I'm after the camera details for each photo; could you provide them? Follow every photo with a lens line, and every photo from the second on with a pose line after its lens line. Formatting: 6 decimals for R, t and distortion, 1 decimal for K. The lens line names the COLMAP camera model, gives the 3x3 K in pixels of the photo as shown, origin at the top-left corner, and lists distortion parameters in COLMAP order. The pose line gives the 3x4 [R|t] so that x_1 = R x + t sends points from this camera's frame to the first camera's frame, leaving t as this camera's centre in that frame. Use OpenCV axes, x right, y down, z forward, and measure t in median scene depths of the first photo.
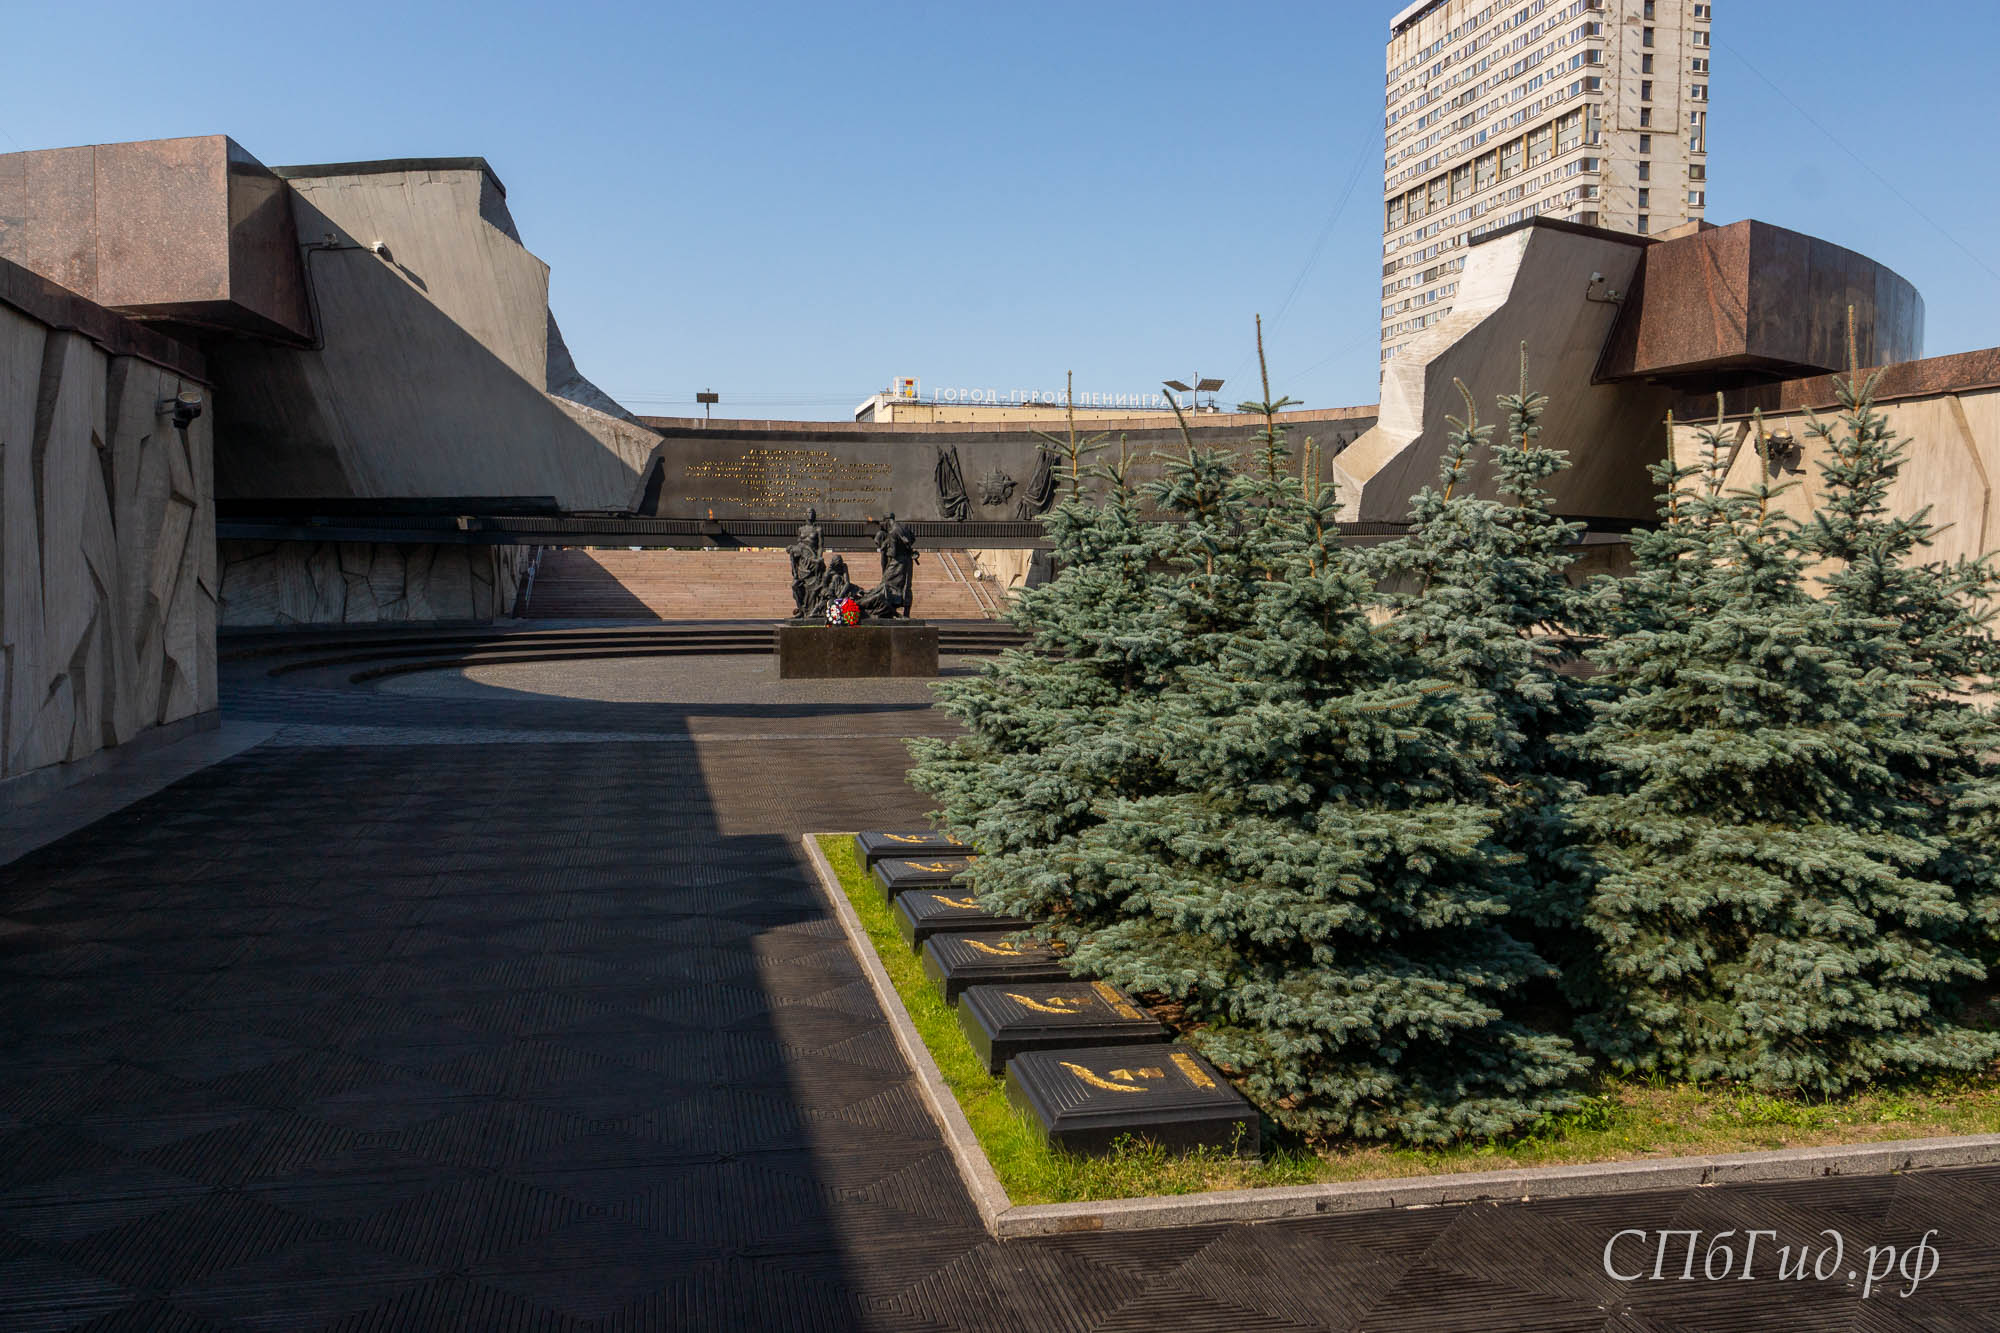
lens RADIAL K [[1727.7, 0, 999.7], [0, 1727.7, 666.3], [0, 0, 1]] dist [0.001370, 0.001340]
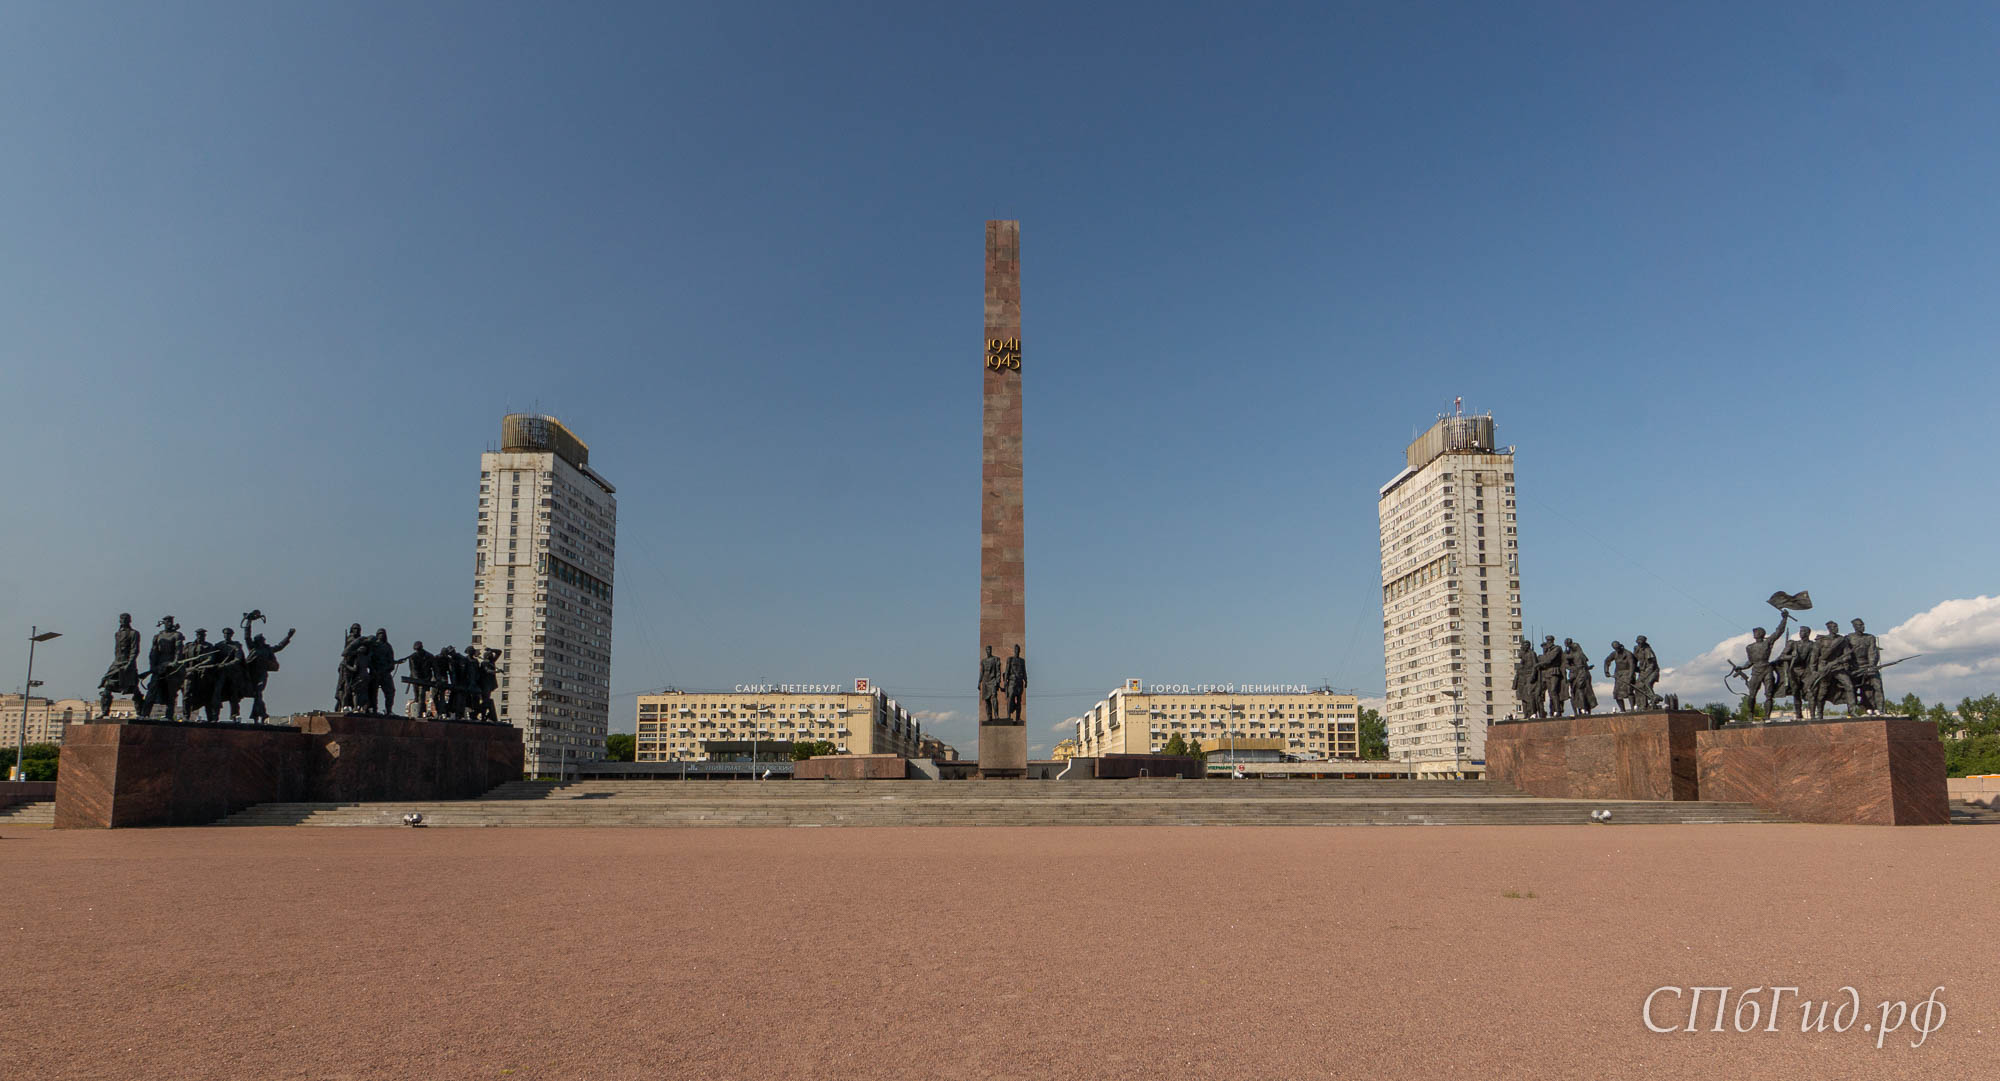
lens RADIAL K [[1390.8, 0, 998.8], [0, 1390.8, 541.2], [0, 0, 1]] dist [-0.001059, -0.000178]
pose [[0.981307, -0.040287, -0.188184, 0.135313], [-0.004642, 0.972604, -0.232423, 0.027428], [0.192392, 0.228952, 0.954236, -0.588117]]
